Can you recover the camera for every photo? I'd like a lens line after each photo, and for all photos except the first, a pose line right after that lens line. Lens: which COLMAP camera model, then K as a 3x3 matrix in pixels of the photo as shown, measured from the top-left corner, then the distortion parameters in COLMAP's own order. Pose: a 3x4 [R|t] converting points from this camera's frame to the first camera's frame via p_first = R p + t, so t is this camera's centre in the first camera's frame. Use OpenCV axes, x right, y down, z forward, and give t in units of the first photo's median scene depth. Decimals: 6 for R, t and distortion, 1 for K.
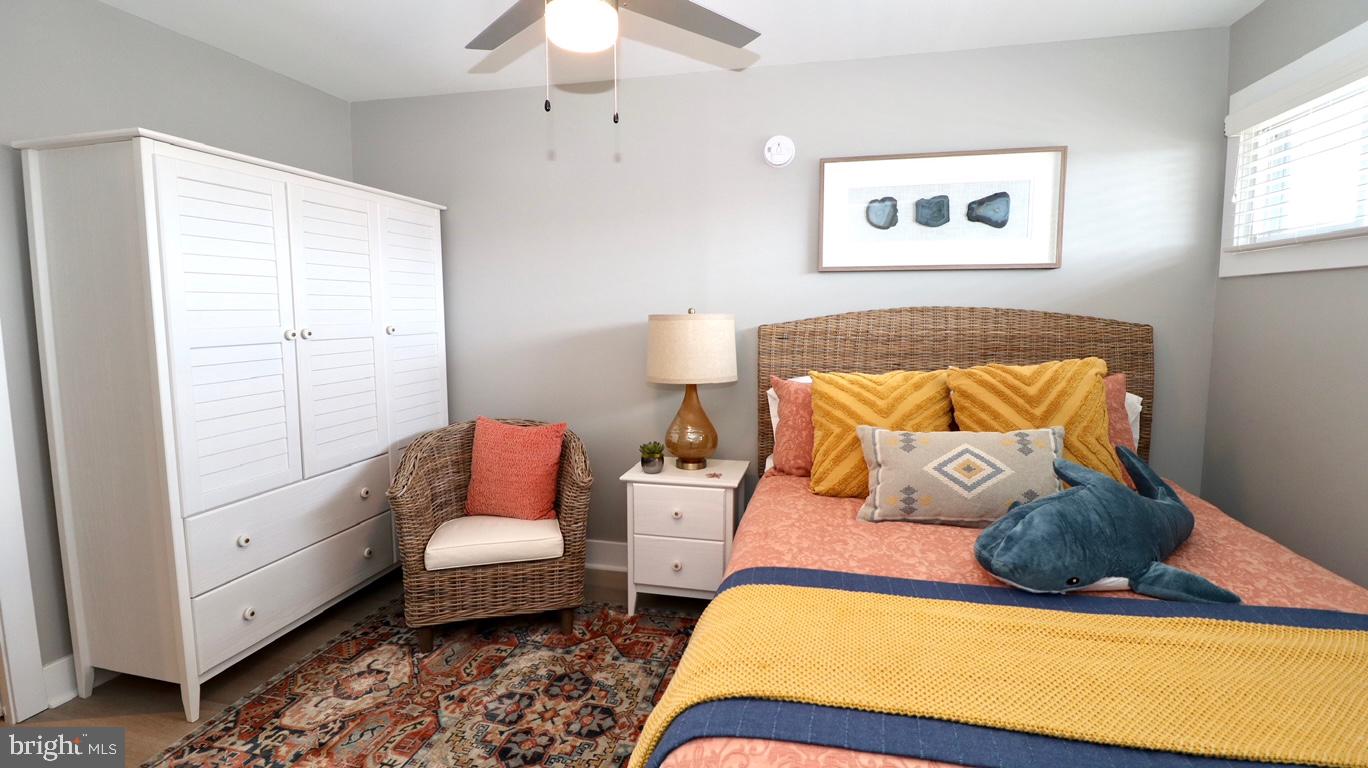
lens RADIAL K [[627.1, 0, 689.8], [0, 627.1, 378.6], [0, 0, 1]] dist [-0.015719, -0.007211]
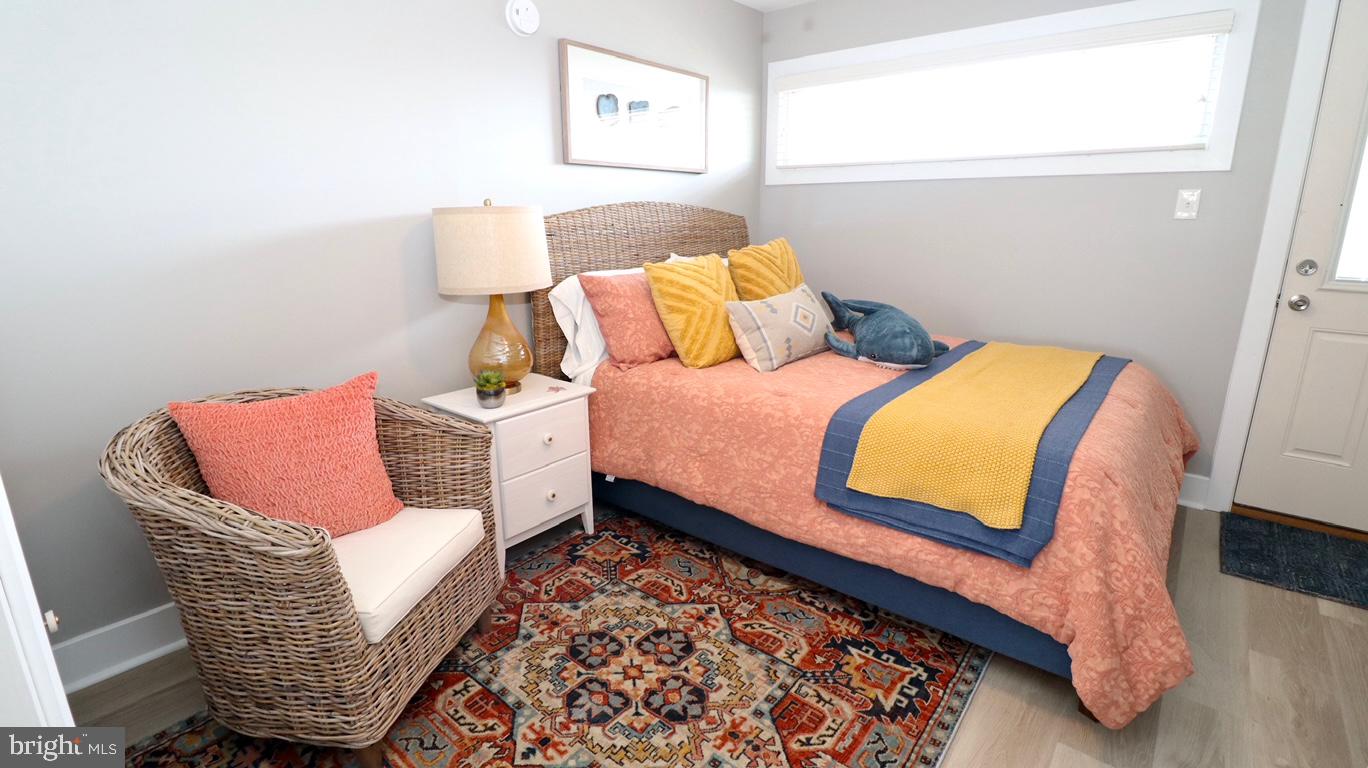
lens RADIAL K [[627.1, 0, 691.3], [0, 627.1, 382.6], [0, 0, 1]] dist [-0.015719, -0.007211]
pose [[0.437144, -0.232995, 0.868688, -0.754939], [0.098798, 0.972456, 0.211110, -0.030914], [-0.893948, -0.006461, 0.448123, 0.471061]]
